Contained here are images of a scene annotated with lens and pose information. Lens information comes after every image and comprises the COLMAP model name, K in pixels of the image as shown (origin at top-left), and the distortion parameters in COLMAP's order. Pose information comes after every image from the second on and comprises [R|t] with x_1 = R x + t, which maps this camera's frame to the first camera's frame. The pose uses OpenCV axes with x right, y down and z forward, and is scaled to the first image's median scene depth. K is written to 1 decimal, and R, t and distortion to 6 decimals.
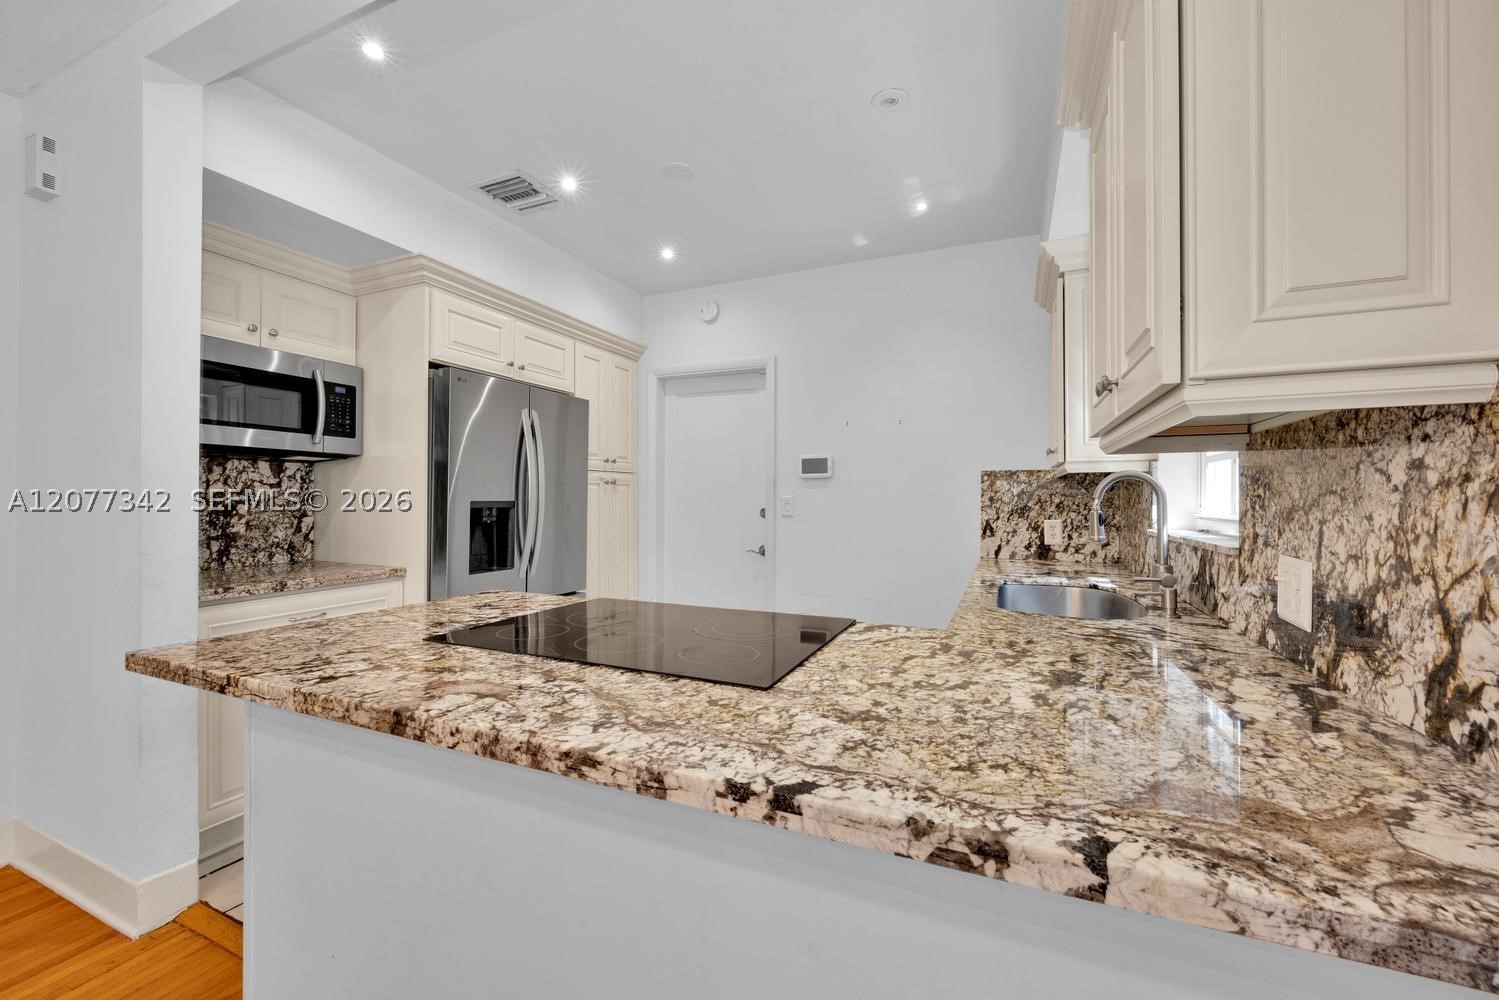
lens RADIAL K [[597.5, 0, 752.6], [0, 597.5, 497.6], [0, 0, 1]] dist [-0.004763, 0.000168]
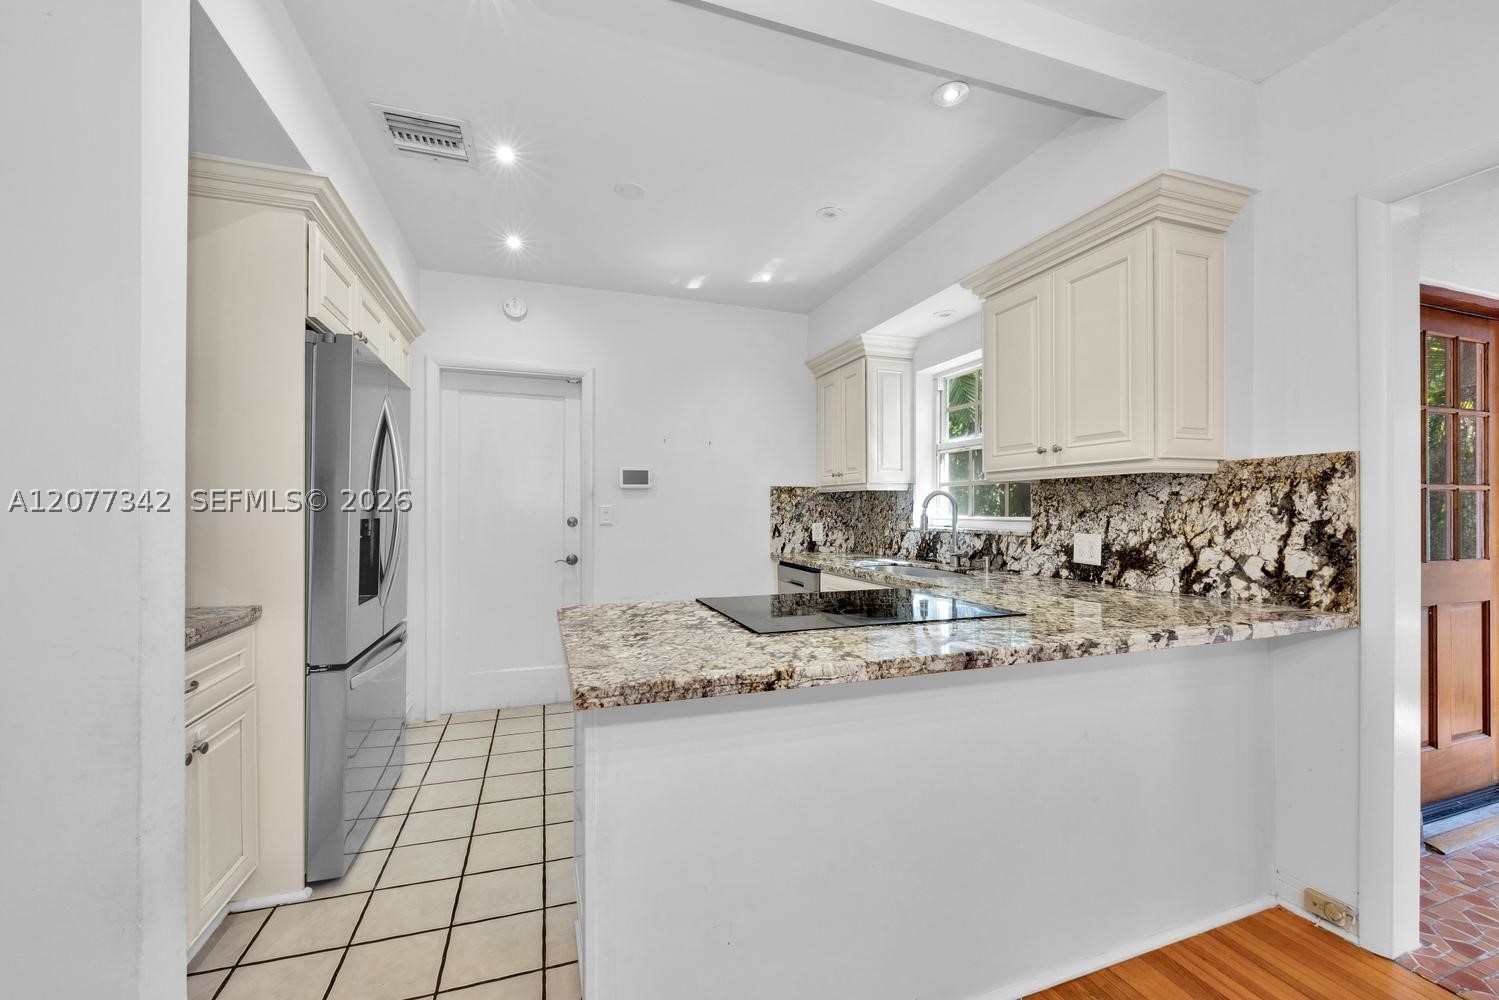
lens RADIAL K [[597.5, 0, 749.5], [0, 597.5, 514.0], [0, 0, 1]] dist [-0.004763, 0.000168]
pose [[0.733413, -0.006370, 0.679754, -0.660977], [0.000102, 0.999957, 0.009260, 0.003719], [-0.679784, -0.006722, 0.733382, 0.102938]]
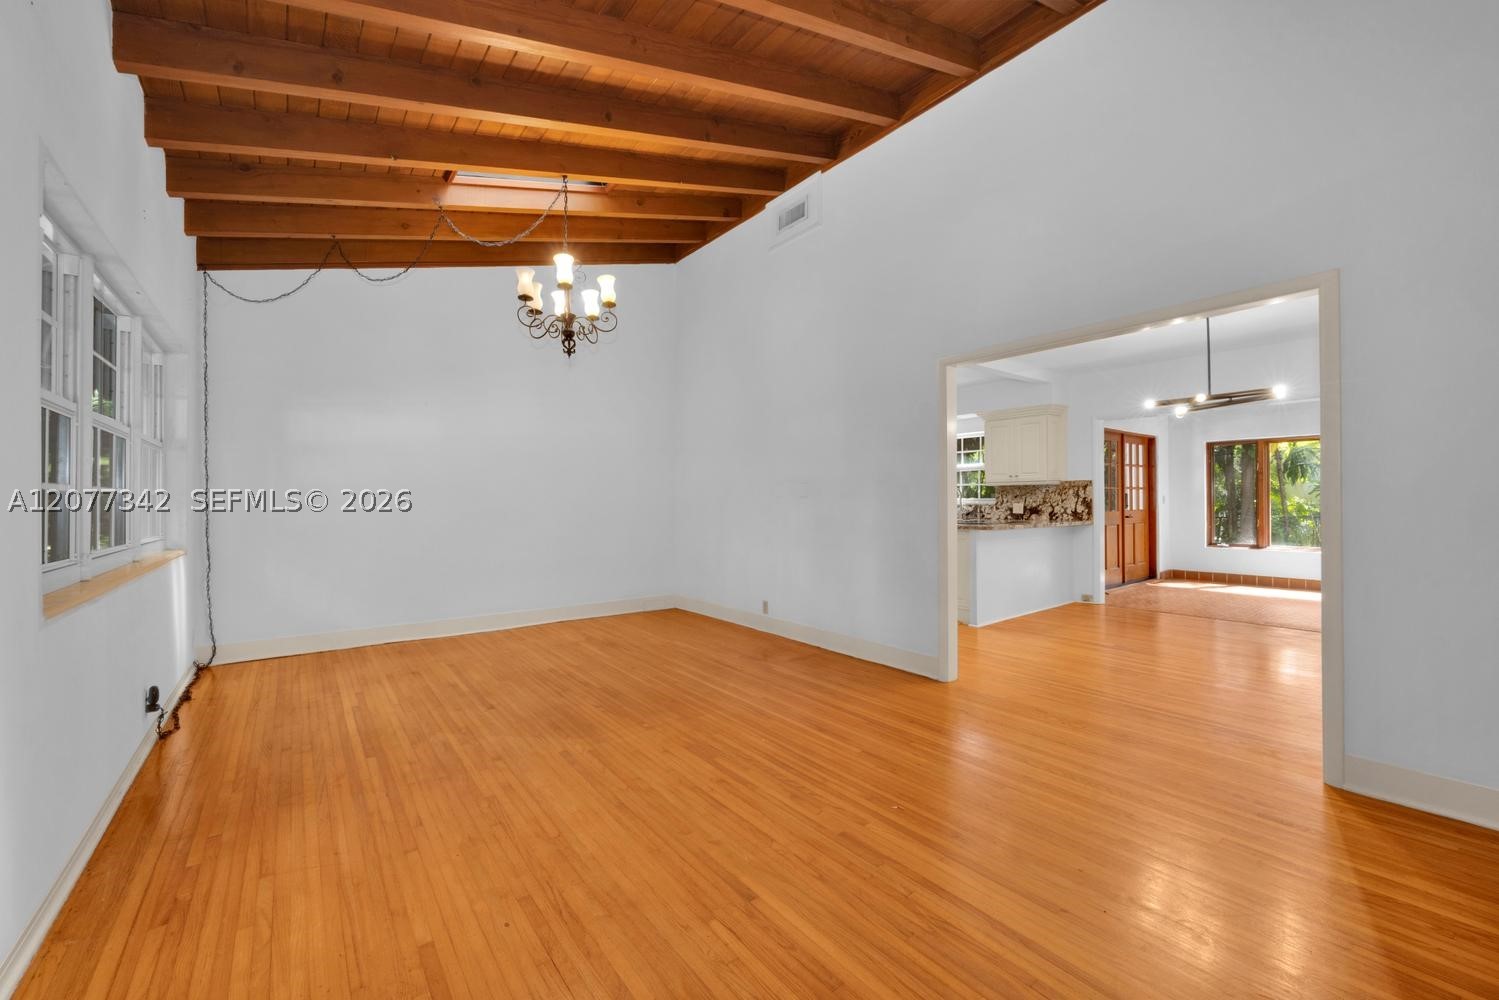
lens RADIAL K [[597.5, 0, 754.2], [0, 597.5, 500.0], [0, 0, 1]] dist [-0.004763, 0.000168]
pose [[0.477124, -0.003670, 0.878828, -2.763793], [0.002516, 0.999993, 0.002810, 0.017320], [-0.878833, 0.000871, 0.477130, 0.183832]]
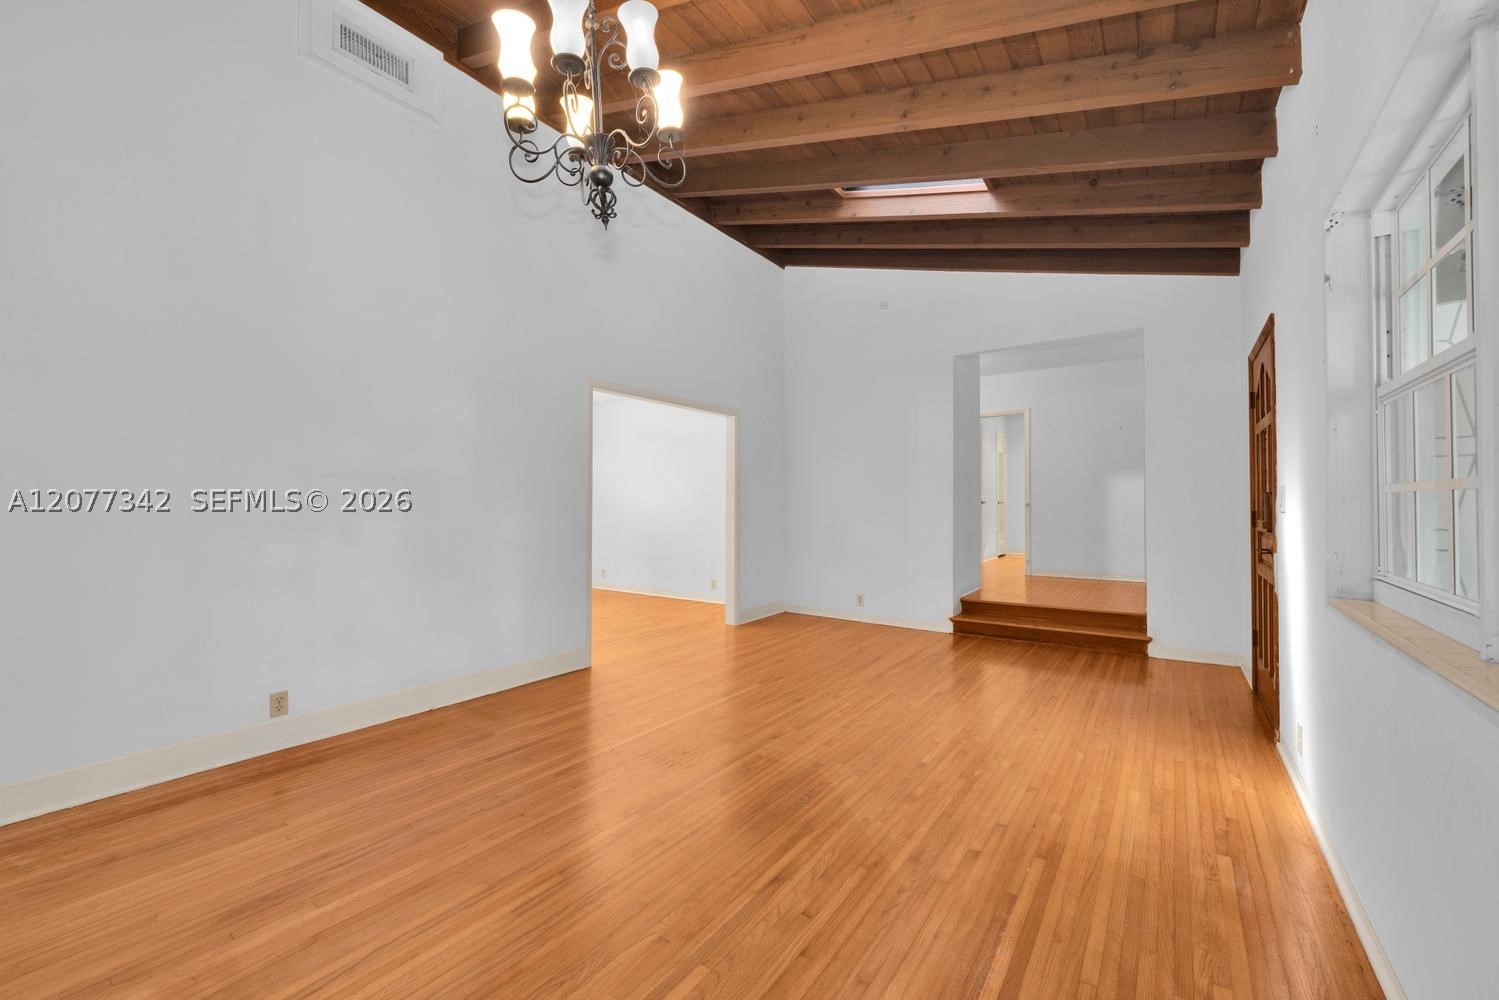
lens RADIAL K [[597.5, 0, 744.5], [0, 597.5, 501.4], [0, 0, 1]] dist [-0.004763, 0.000168]
pose [[-0.977942, -0.005639, 0.208803, -1.982175], [-0.007736, 0.999928, -0.009226, 0.025232], [-0.208735, -0.010637, -0.977914, 2.078151]]
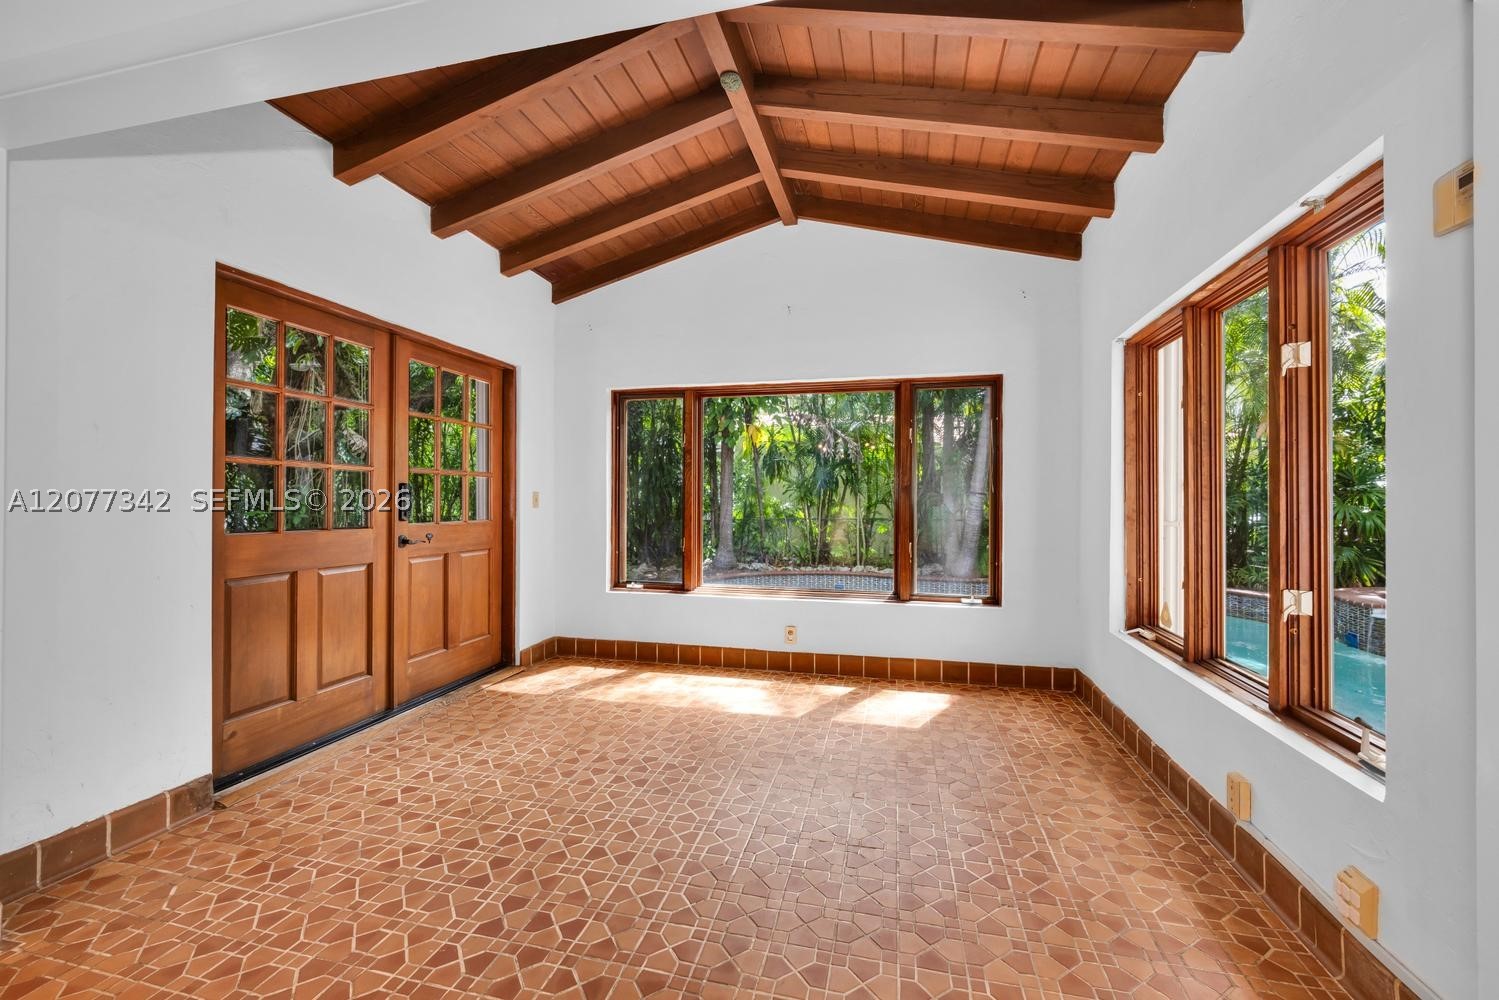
lens RADIAL K [[597.5, 0, 753.0], [0, 597.5, 501.3], [0, 0, 1]] dist [-0.004763, 0.000168]
pose [[-0.173906, -0.006810, 0.984739, -0.394257], [-0.008513, 0.999949, 0.005412, 0.020296], [-0.984726, -0.007442, -0.173955, -0.565119]]
